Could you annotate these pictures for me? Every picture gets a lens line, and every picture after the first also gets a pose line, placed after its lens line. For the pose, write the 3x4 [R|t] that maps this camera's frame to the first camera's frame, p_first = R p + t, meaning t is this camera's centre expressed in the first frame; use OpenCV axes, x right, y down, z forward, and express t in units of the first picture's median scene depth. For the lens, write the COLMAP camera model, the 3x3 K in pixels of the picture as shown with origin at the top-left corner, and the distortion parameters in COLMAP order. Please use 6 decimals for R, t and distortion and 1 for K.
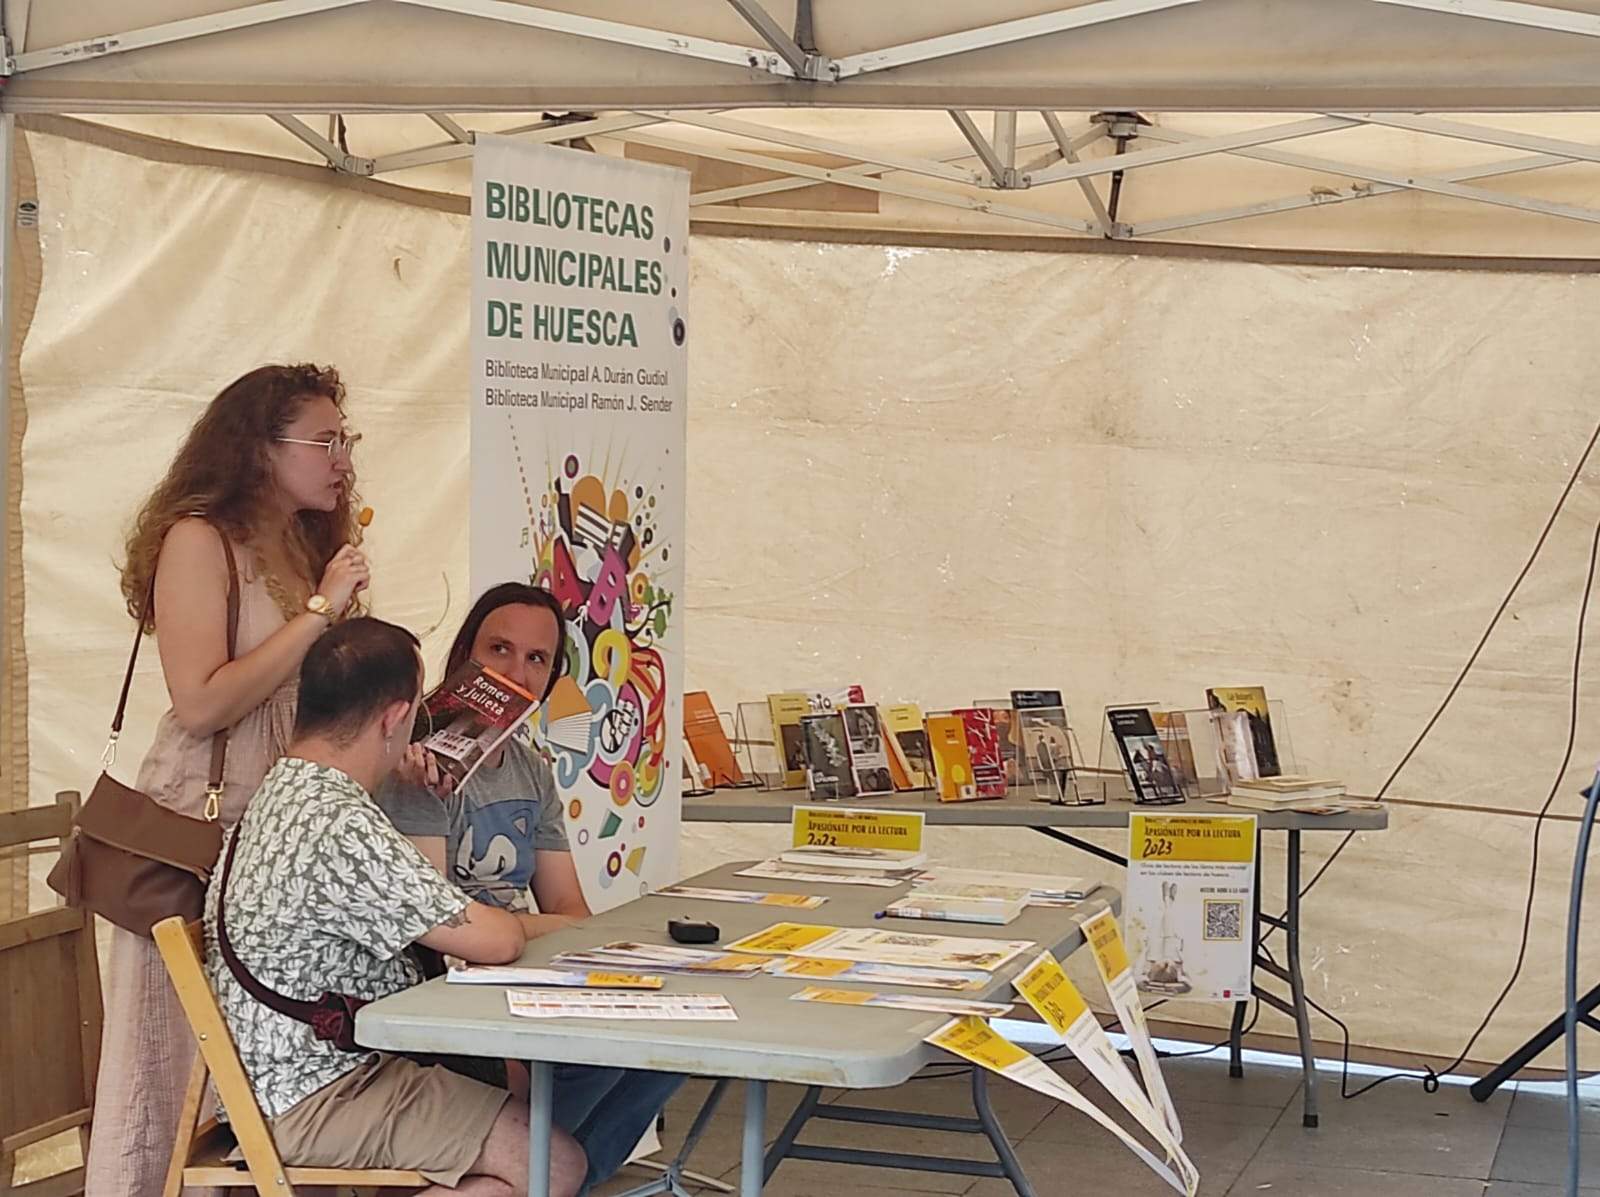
lens RADIAL K [[3330.4, 0, 800.0], [0, 3330.4, 598.5], [0, 0, 1]] dist [0.161930, -0.347617]
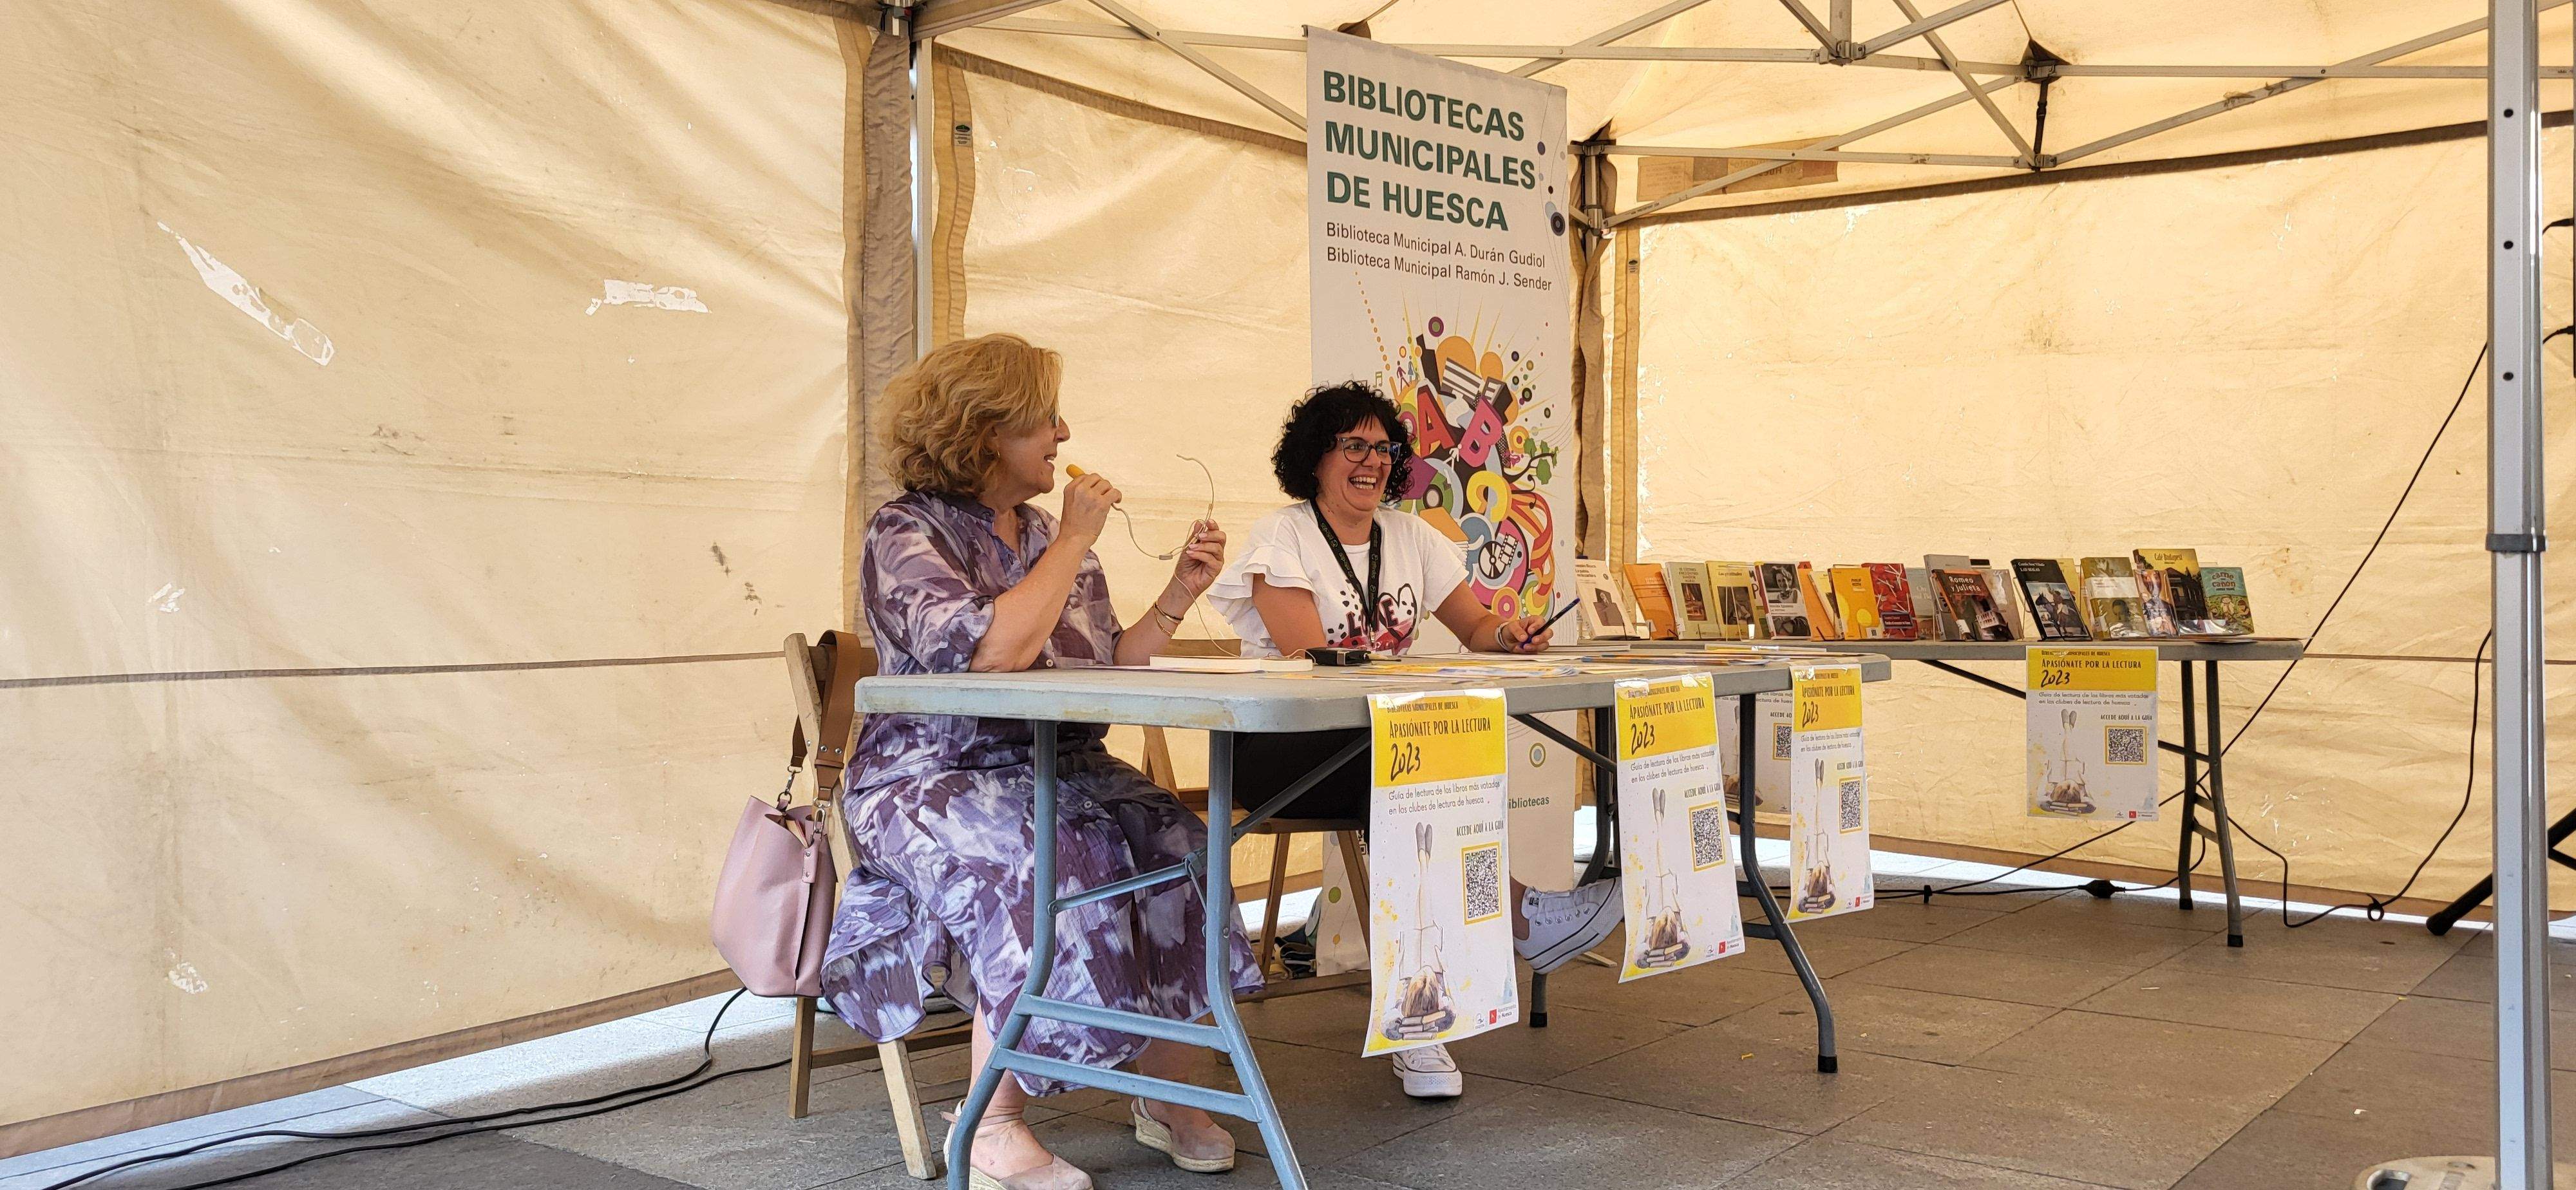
lens RADIAL K [[1983.4, 0, 1305.4], [0, 1983.4, 578.3], [0, 0, 1]] dist [0.051974, -0.003709]
pose [[0.920273, -0.040810, -0.389142, 0.150051], [0.014469, 0.997415, -0.070383, 0.092715], [0.391008, 0.059141, 0.918485, 0.338902]]
